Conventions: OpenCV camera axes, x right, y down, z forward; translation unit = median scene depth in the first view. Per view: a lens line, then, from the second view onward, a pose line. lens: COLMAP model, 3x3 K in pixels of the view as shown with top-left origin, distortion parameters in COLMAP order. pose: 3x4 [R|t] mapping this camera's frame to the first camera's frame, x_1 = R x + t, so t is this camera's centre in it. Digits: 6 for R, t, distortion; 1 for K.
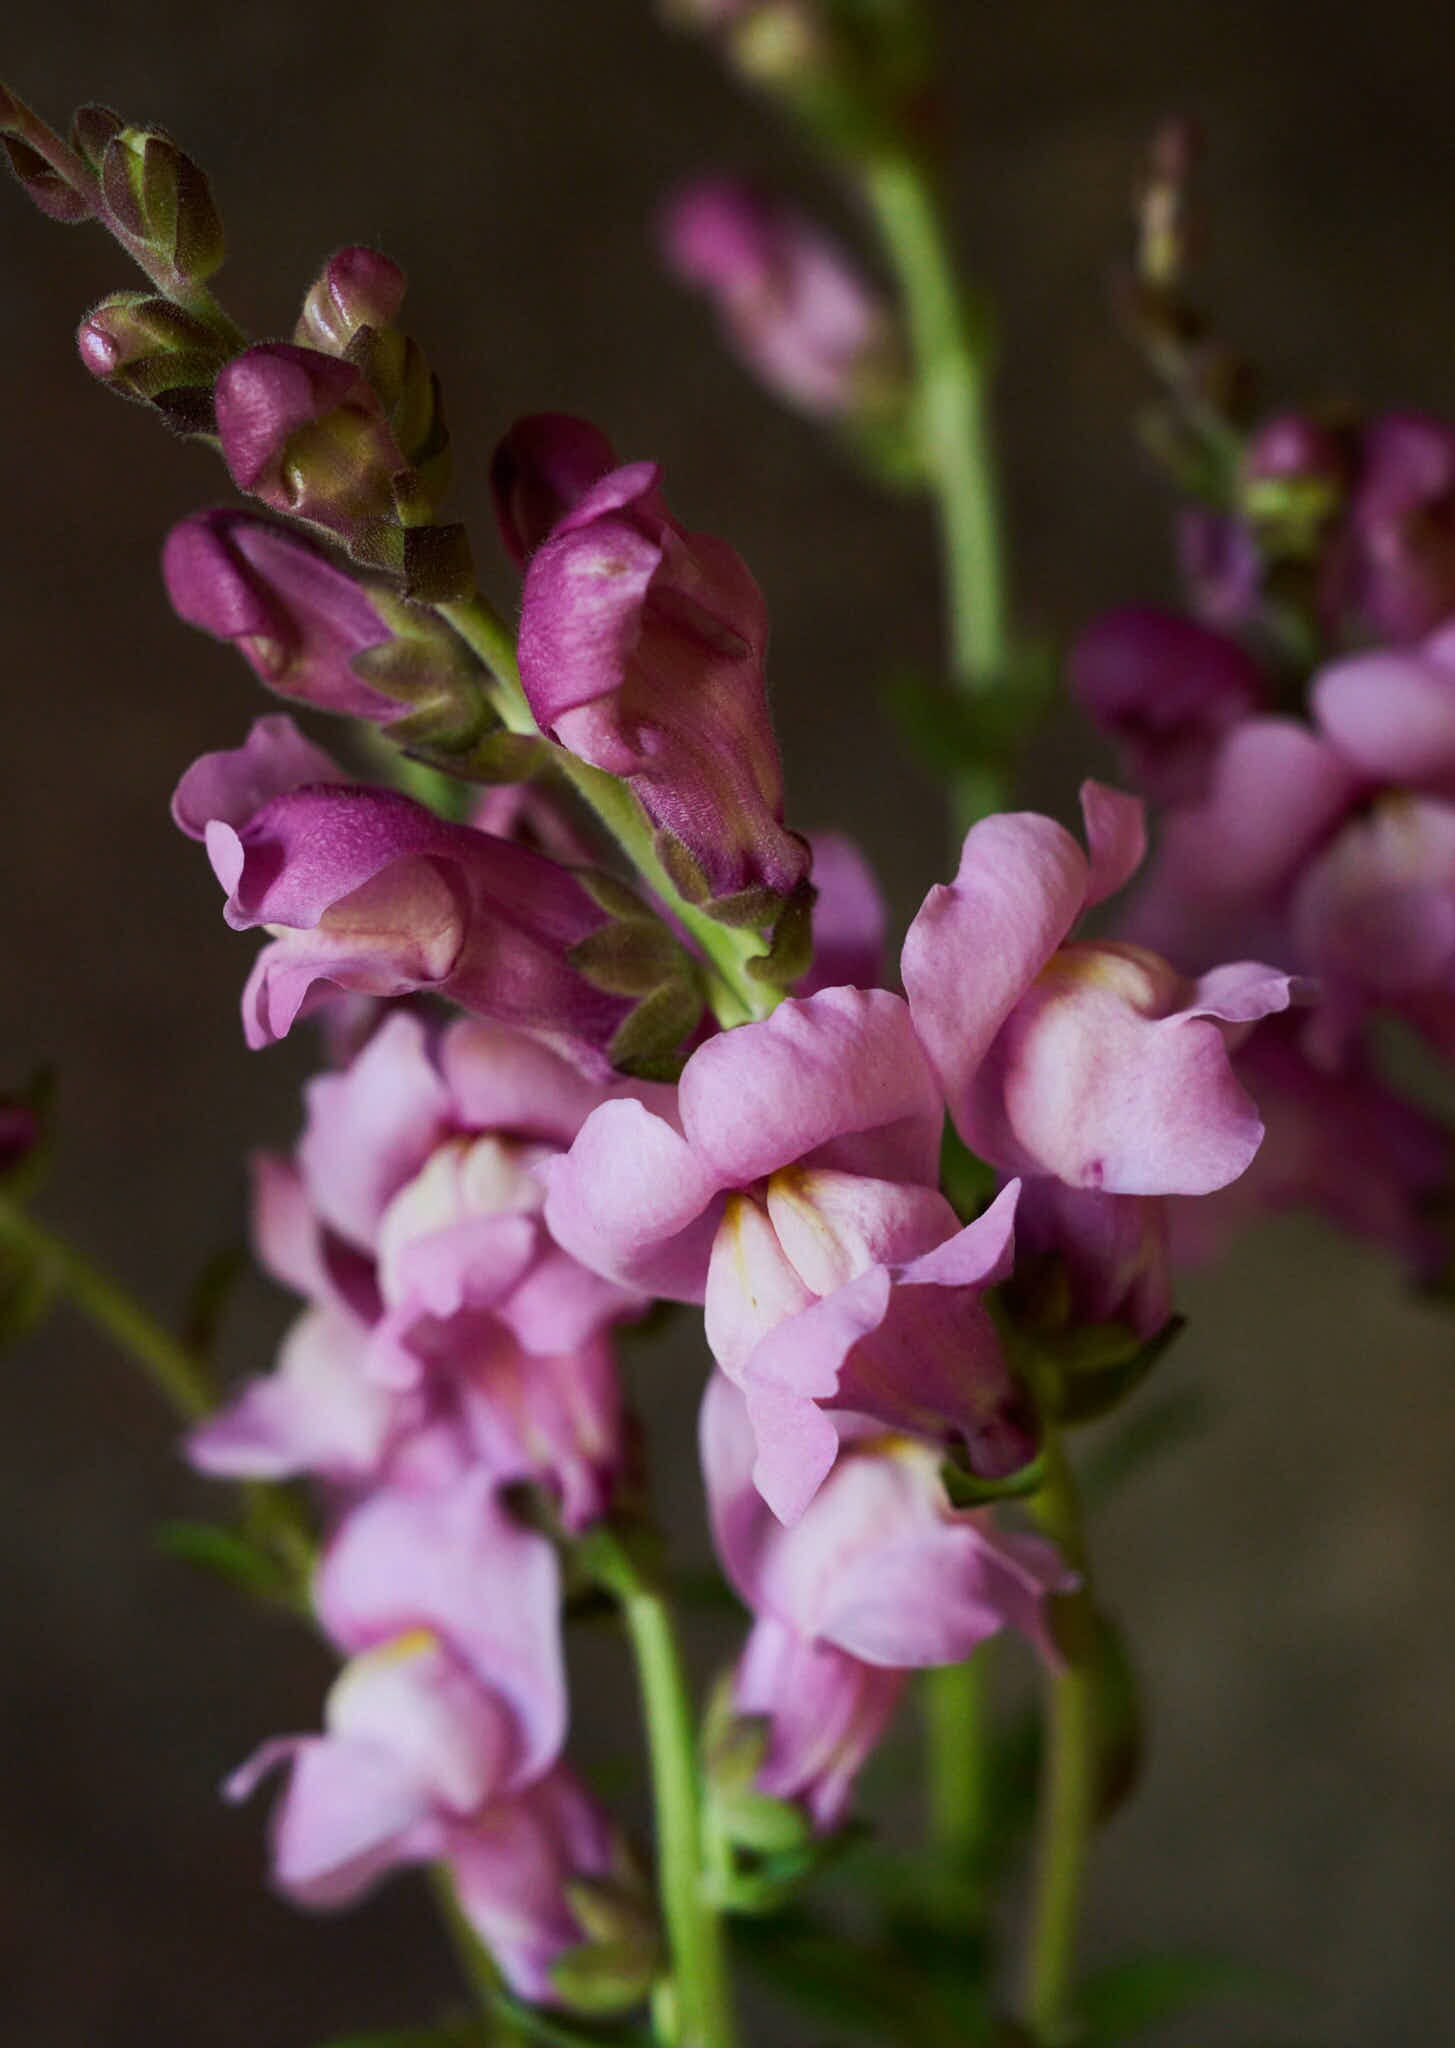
lens RADIAL K [[4057.7, 0, 726.7], [0, 4057.7, 1025.8], [0, 0, 1]] dist [0.012874, 0.154155]
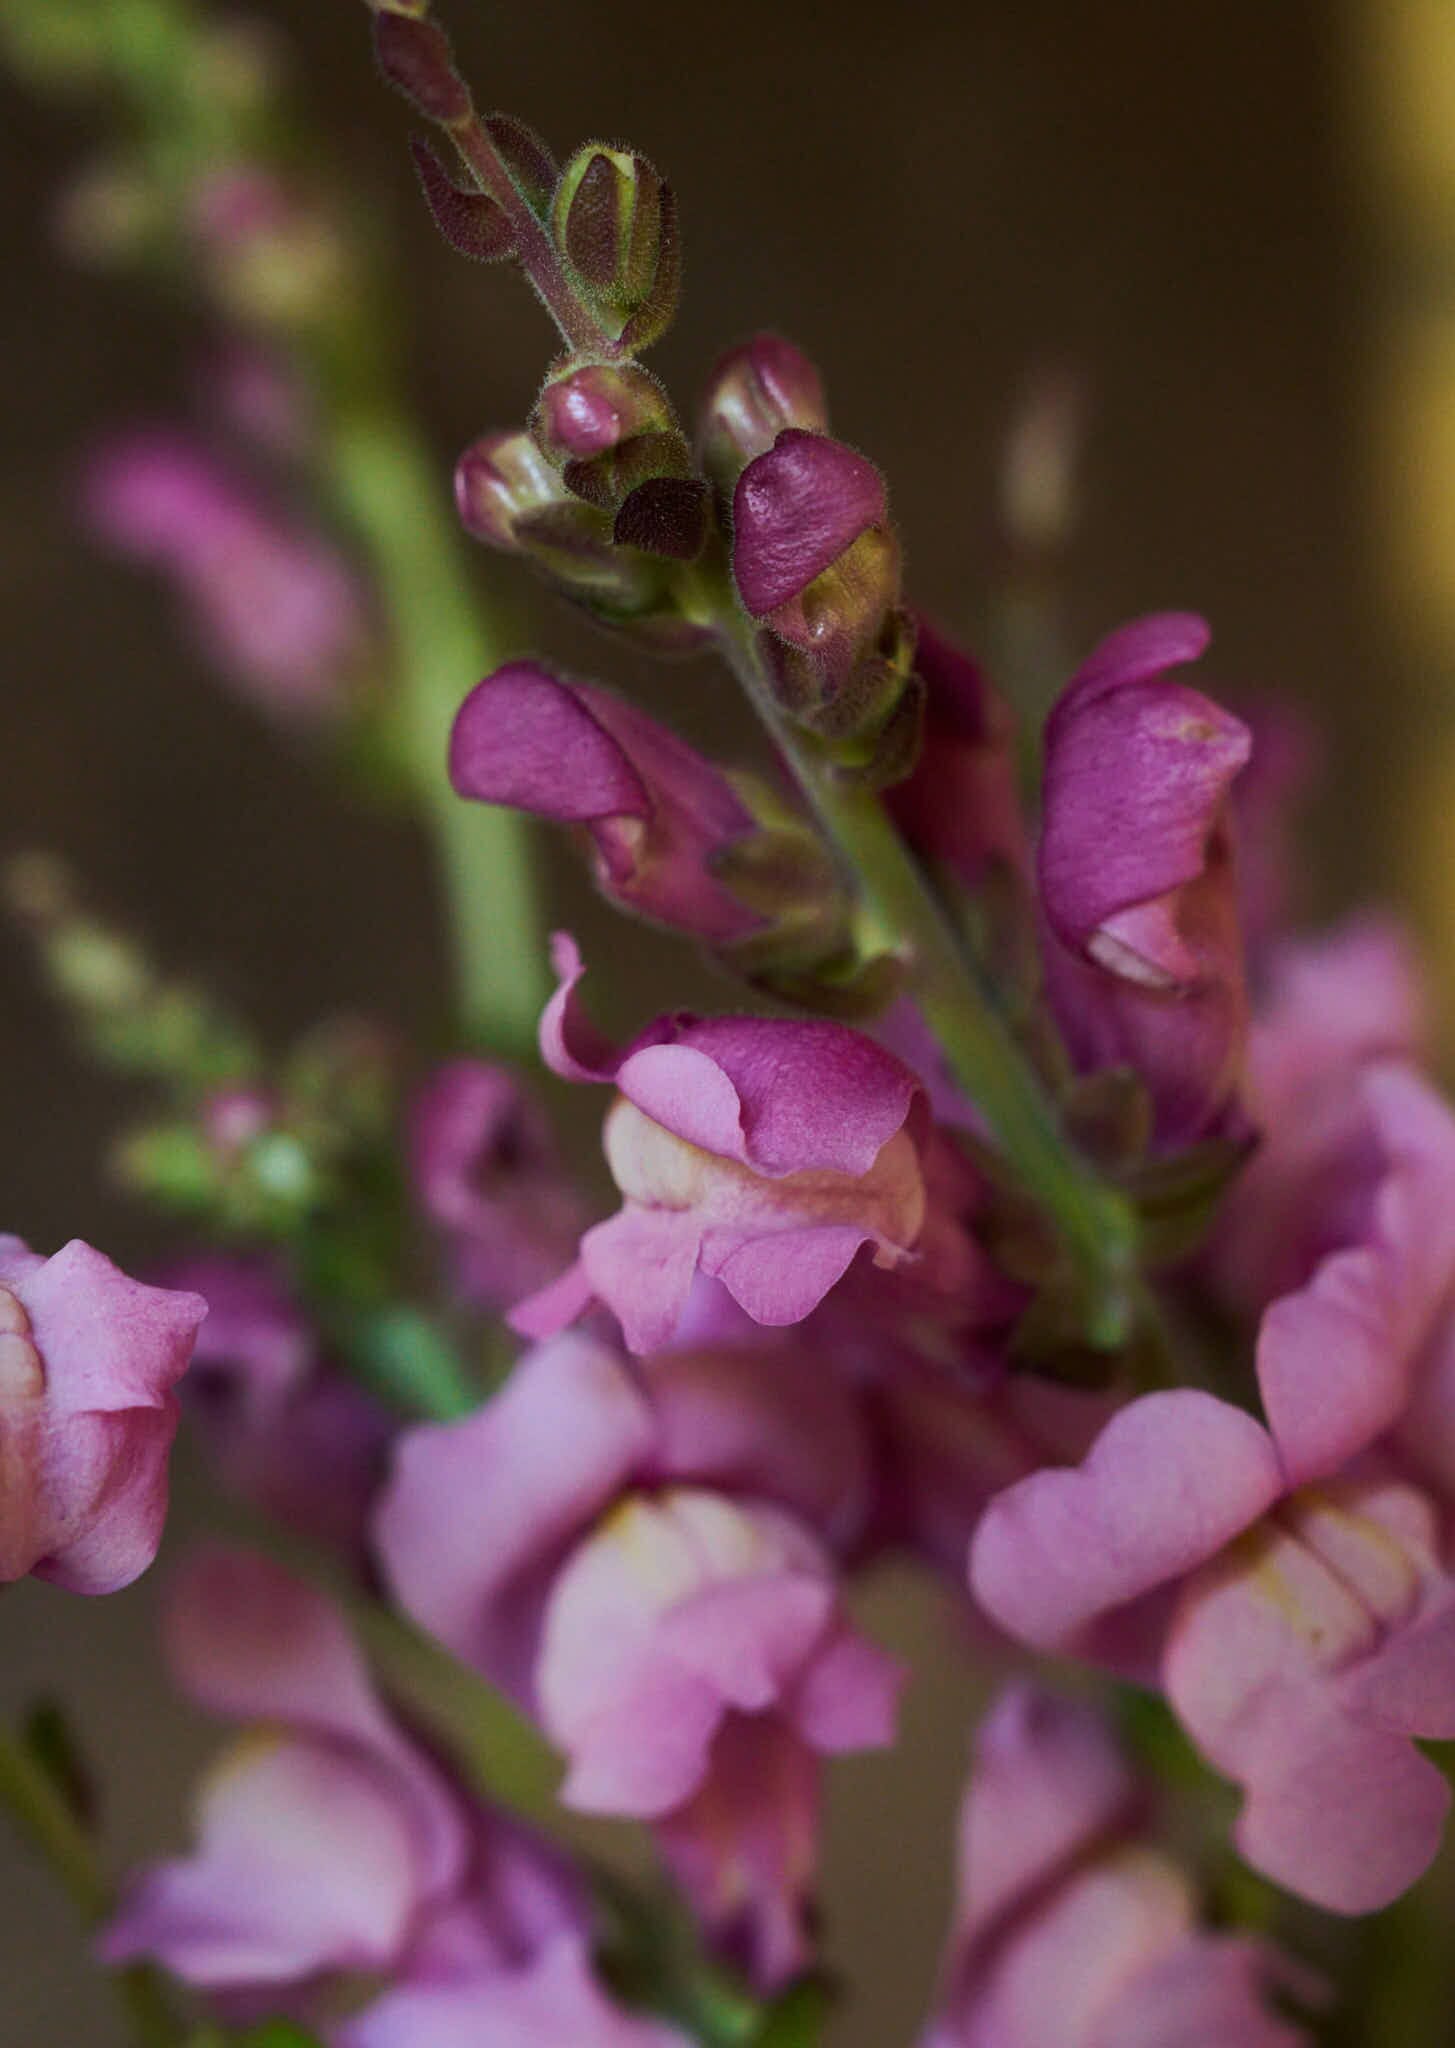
lens RADIAL K [[4057.7, 0, 726.7], [0, 4057.7, 1025.8], [0, 0, 1]] dist [0.012874, 0.154155]
pose [[0.831517, 0.022049, 0.555061, -0.551951], [0.059731, 0.989870, -0.128802, 0.045258], [-0.552278, 0.140255, 0.821777, 0.379535]]
